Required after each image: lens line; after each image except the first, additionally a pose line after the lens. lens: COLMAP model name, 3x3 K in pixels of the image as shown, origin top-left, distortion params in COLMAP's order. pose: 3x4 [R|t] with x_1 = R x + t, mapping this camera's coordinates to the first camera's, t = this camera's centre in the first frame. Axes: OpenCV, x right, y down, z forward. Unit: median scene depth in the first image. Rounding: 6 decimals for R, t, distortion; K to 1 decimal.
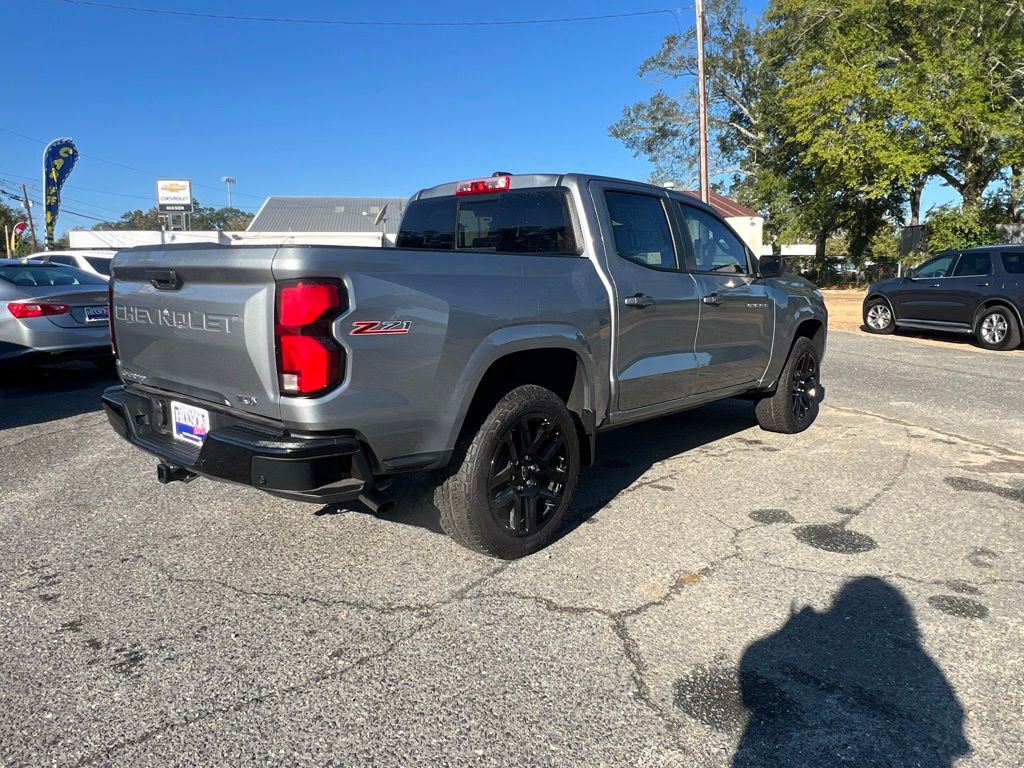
lens RADIAL K [[694.6, 0, 518.5], [0, 694.6, 388.0], [0, 0, 1]] dist [-0.000026, -0.001334]
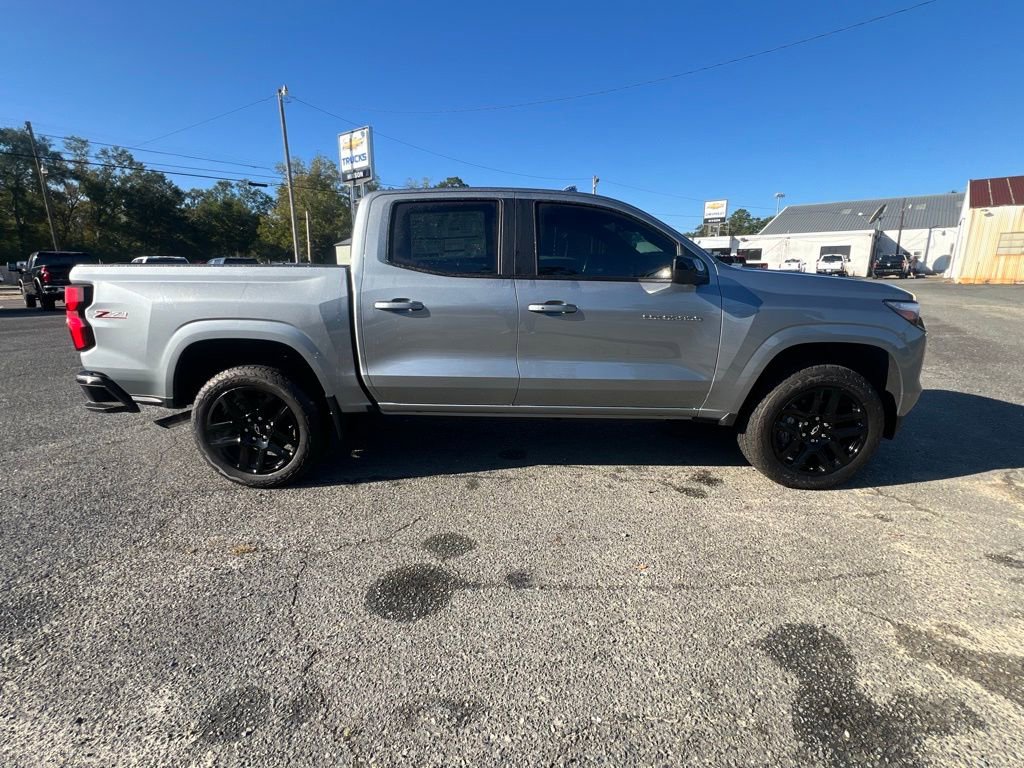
lens RADIAL K [[483.7, 0, 511.2], [0, 483.7, 382.3], [0, 0, 1]] dist [0.001790, 0.000149]
pose [[0.660838, 0.171626, -0.730642, 0.345308], [-0.118806, 0.985150, 0.123954, -0.048948], [0.741066, 0.004891, 0.671415, 0.250521]]
